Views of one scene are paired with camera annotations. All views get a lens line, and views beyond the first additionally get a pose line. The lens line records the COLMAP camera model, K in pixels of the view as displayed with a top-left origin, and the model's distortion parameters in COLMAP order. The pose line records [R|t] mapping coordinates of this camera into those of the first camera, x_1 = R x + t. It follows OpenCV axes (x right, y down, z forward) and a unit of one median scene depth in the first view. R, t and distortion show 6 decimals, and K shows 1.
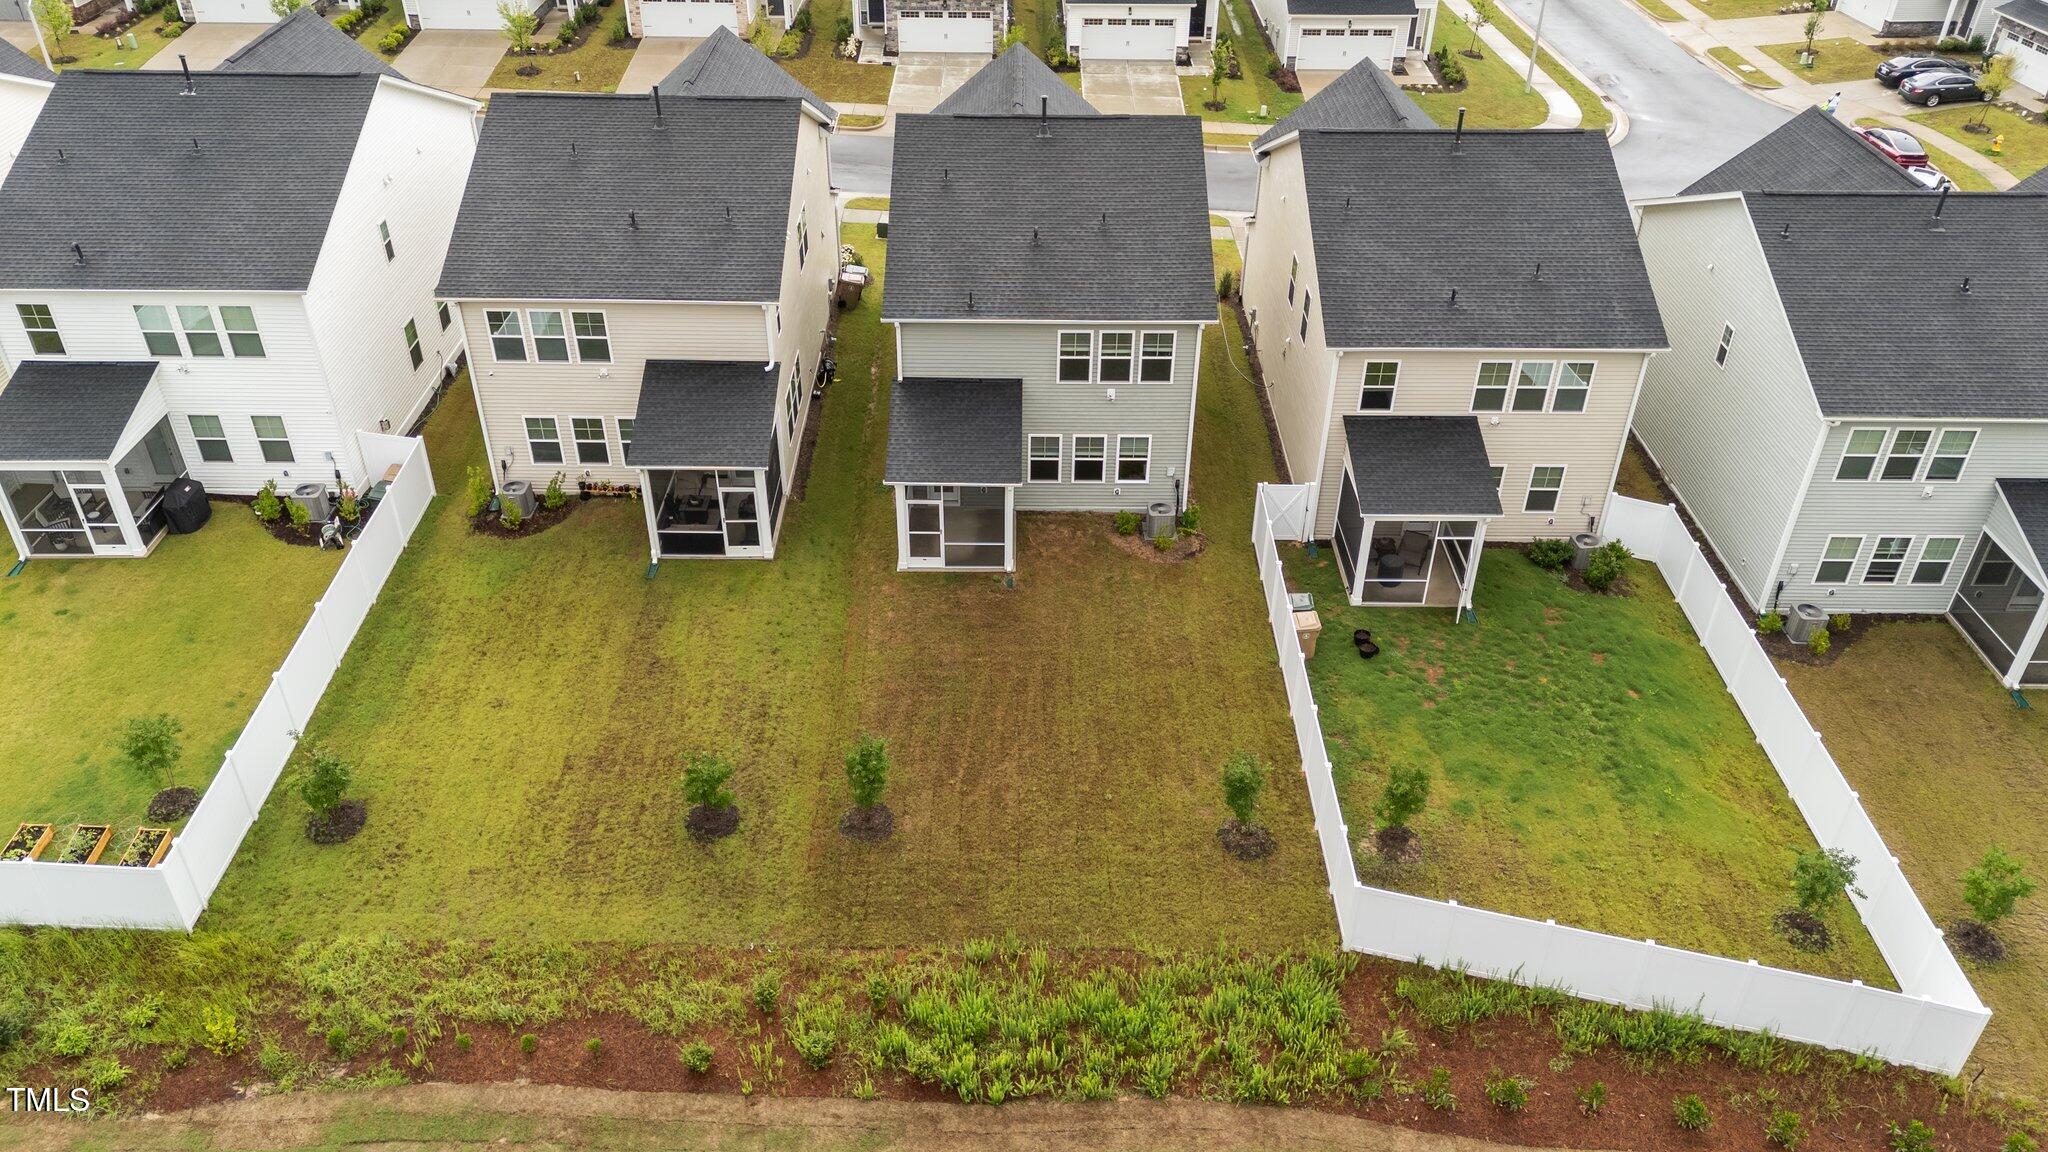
lens RADIAL K [[1499.6, 0, 1024.0], [0, 1499.6, 576.0], [0, 0, 1]] dist [0.096672, -0.107348]
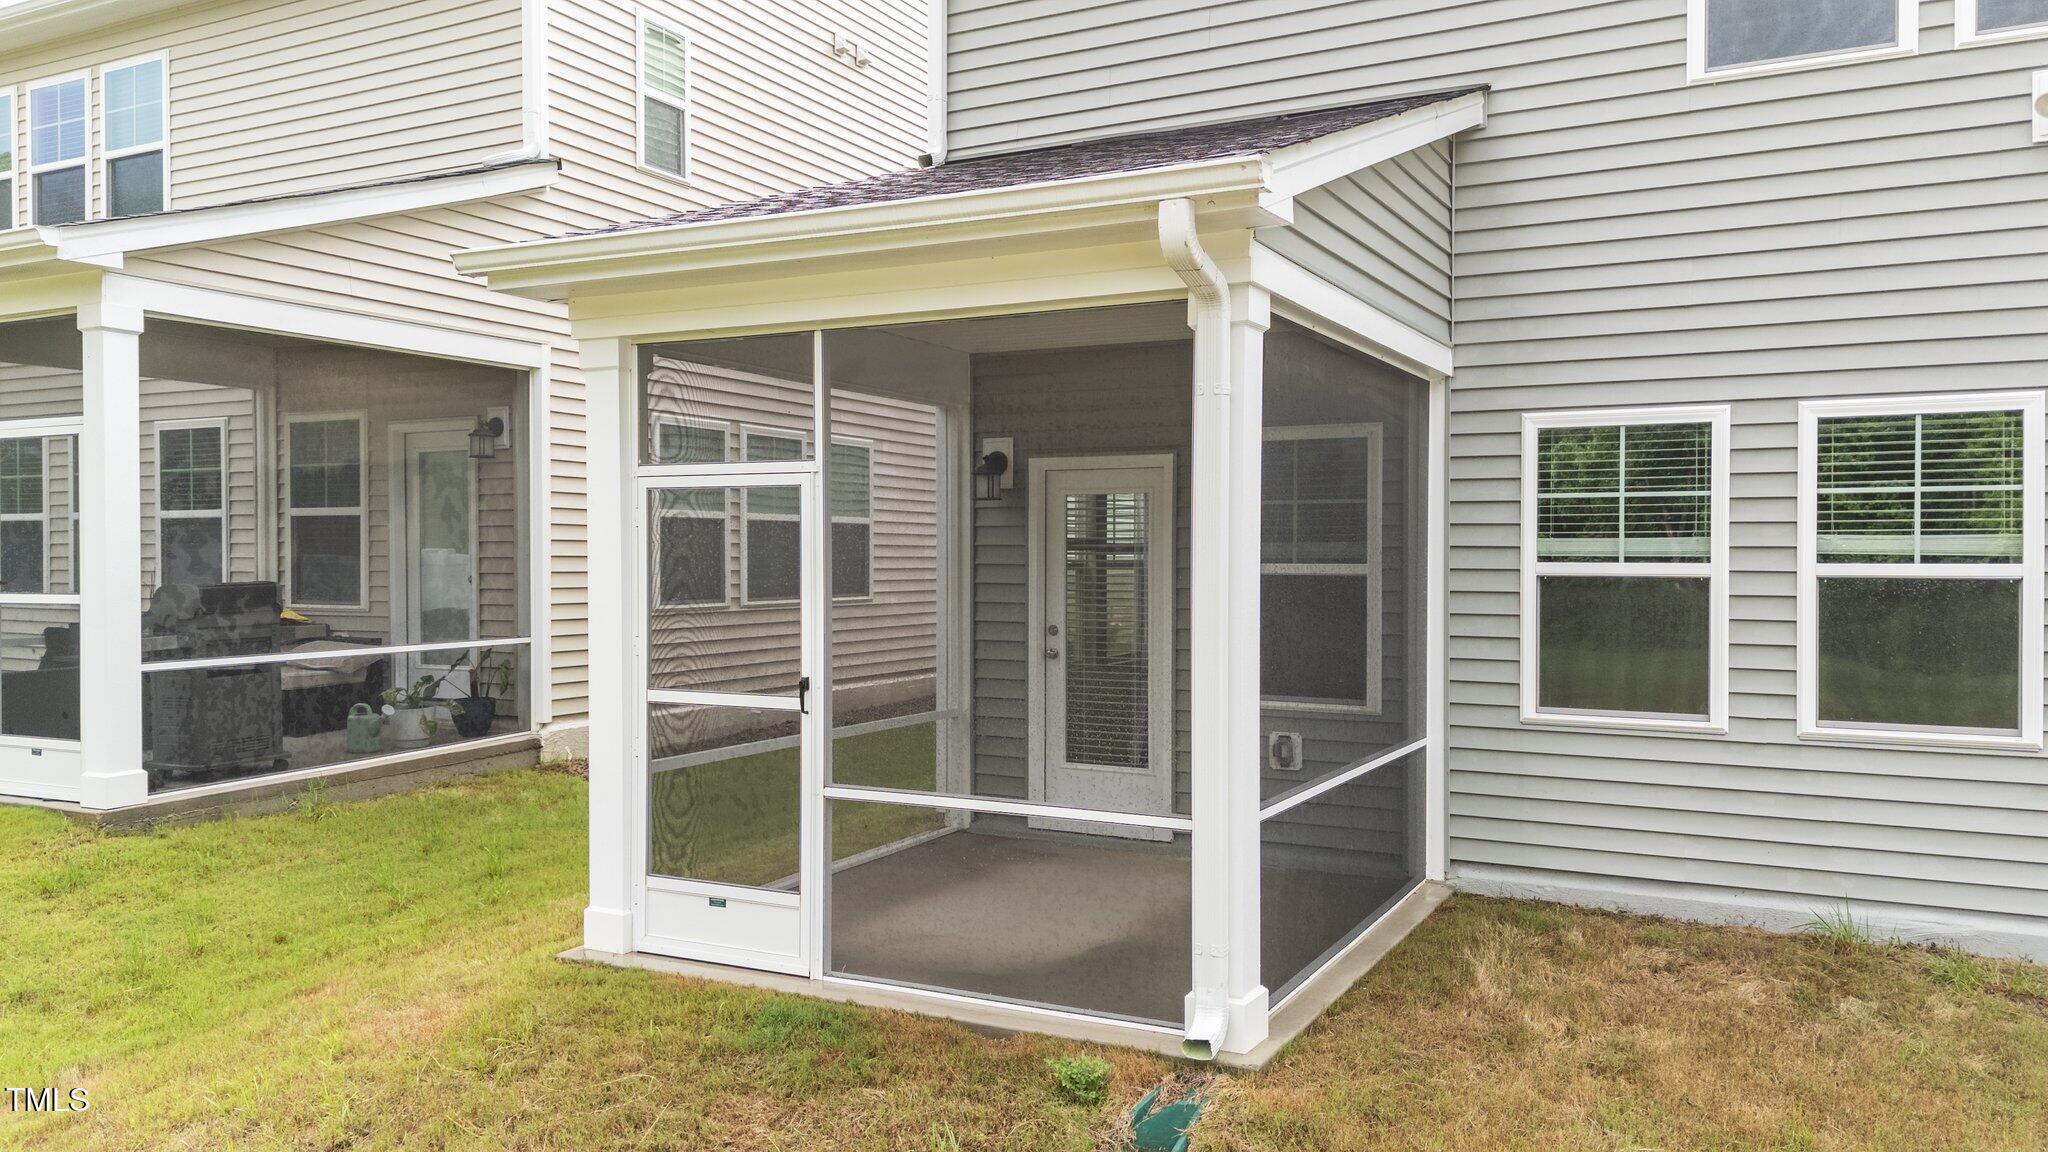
lens RADIAL K [[1499.6, 0, 1024.0], [0, 1499.6, 576.0], [0, 0, 1]] dist [0.096672, -0.107348]
pose [[0.886874, -0.002129, -0.462006, 0.035463], [-0.257678, 0.827733, -0.498458, 0.031399], [0.383479, 0.561118, 0.733546, 0.875447]]
